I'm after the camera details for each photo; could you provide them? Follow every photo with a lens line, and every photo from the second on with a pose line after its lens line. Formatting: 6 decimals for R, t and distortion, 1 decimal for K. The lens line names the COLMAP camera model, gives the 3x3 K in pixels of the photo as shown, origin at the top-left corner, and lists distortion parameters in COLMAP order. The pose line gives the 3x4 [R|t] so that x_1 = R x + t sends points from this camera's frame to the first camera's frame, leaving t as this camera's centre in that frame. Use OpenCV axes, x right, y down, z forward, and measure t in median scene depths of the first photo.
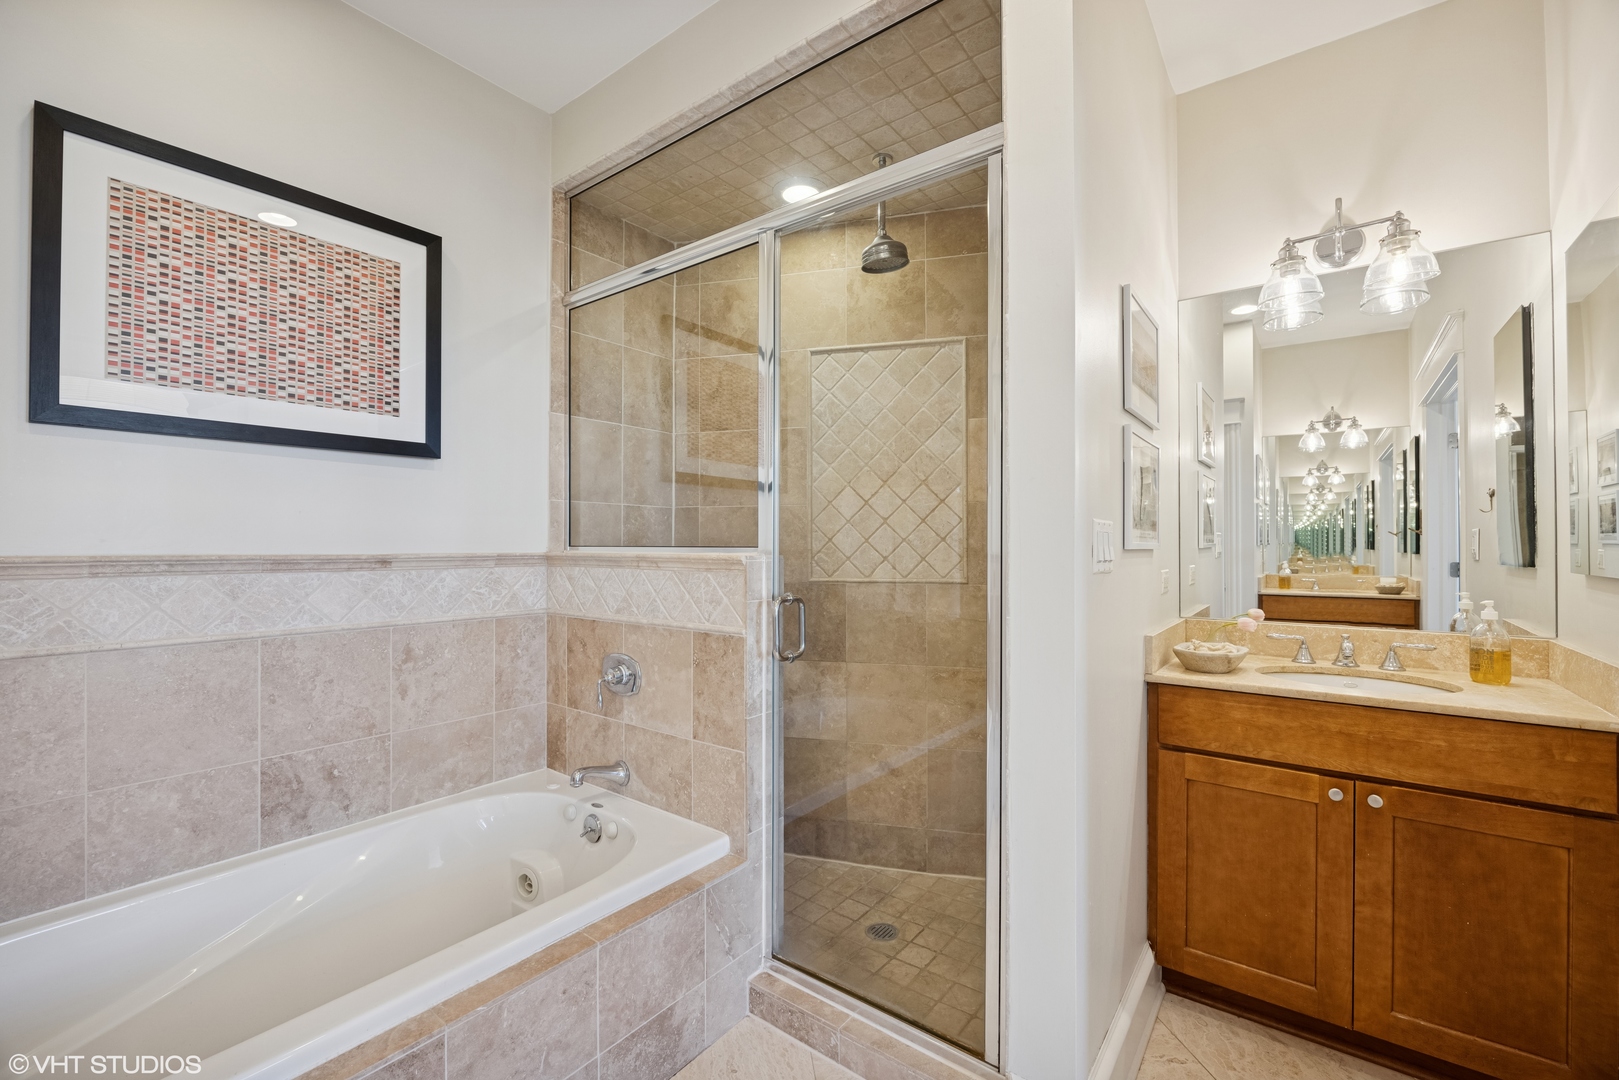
lens RADIAL K [[670.1, 0, 803.2], [0, 670.1, 547.5], [0, 0, 1]] dist [-0.010748, -0.000134]
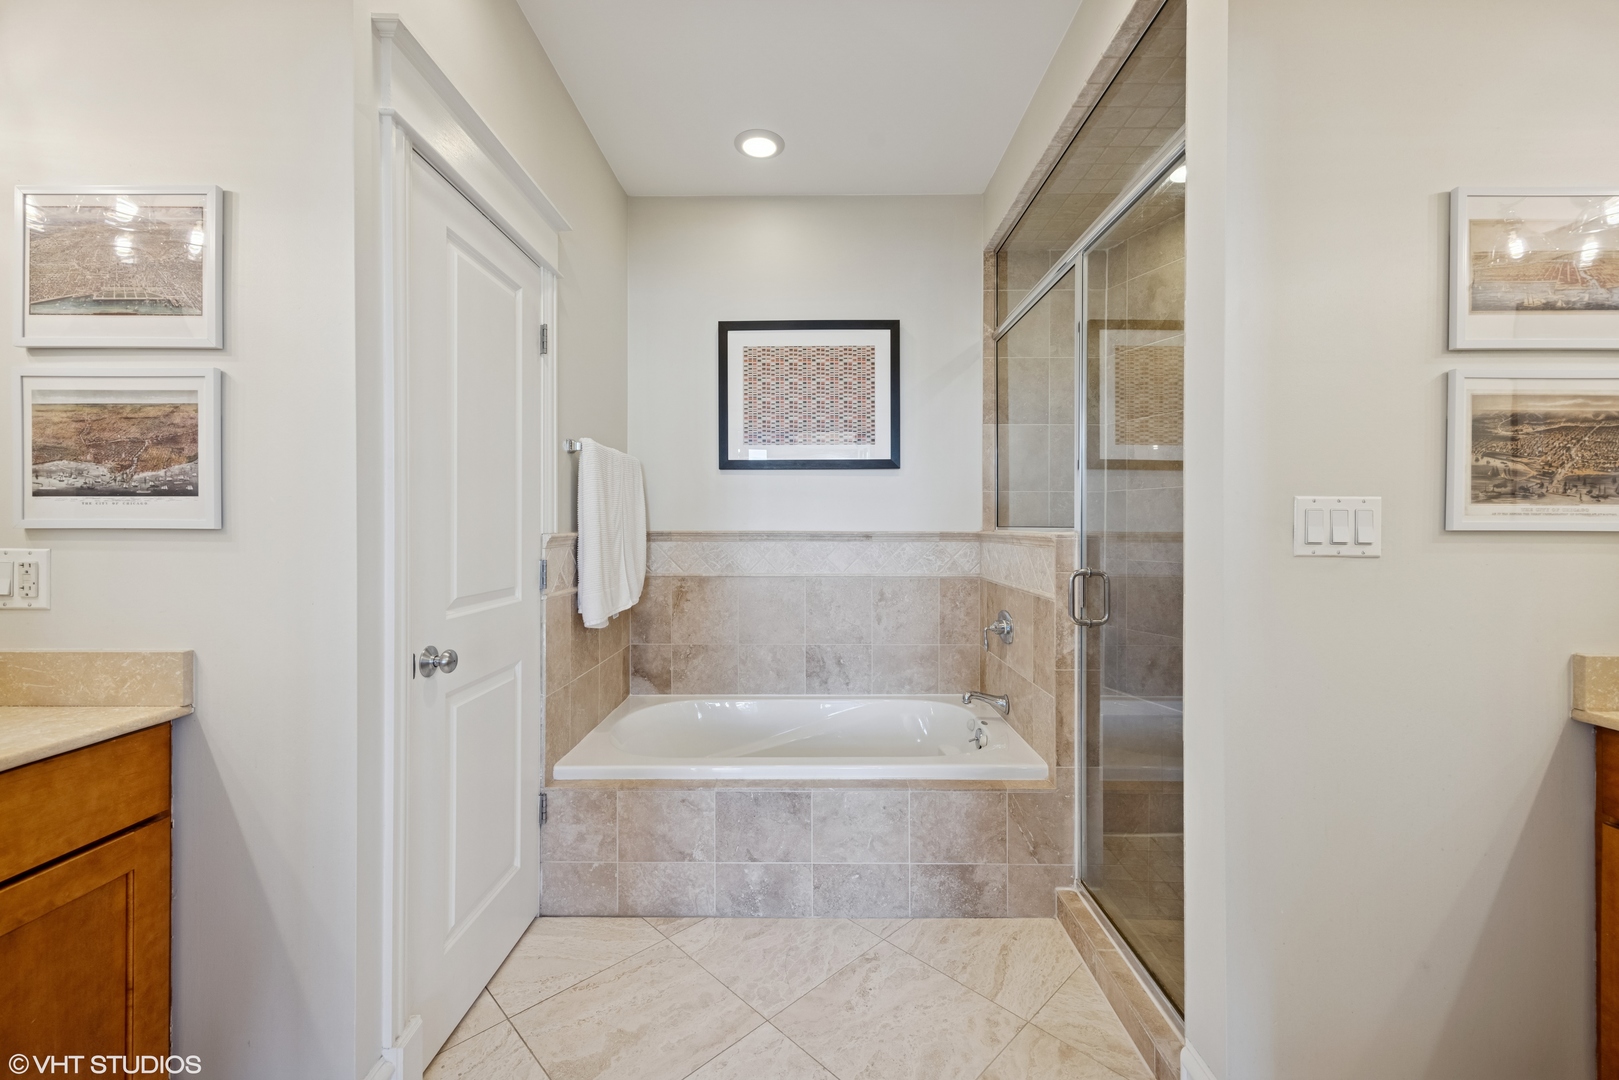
lens RADIAL K [[643.5, 0, 809.5], [0, 643.5, 540.0], [0, 0, 1]] dist [0.017272, -0.000059]
pose [[0.609169, 0.016999, -0.792858, 0.577335], [-0.003958, 0.999823, 0.018396, 0.002886], [0.793030, -0.008068, 0.609129, -0.055650]]
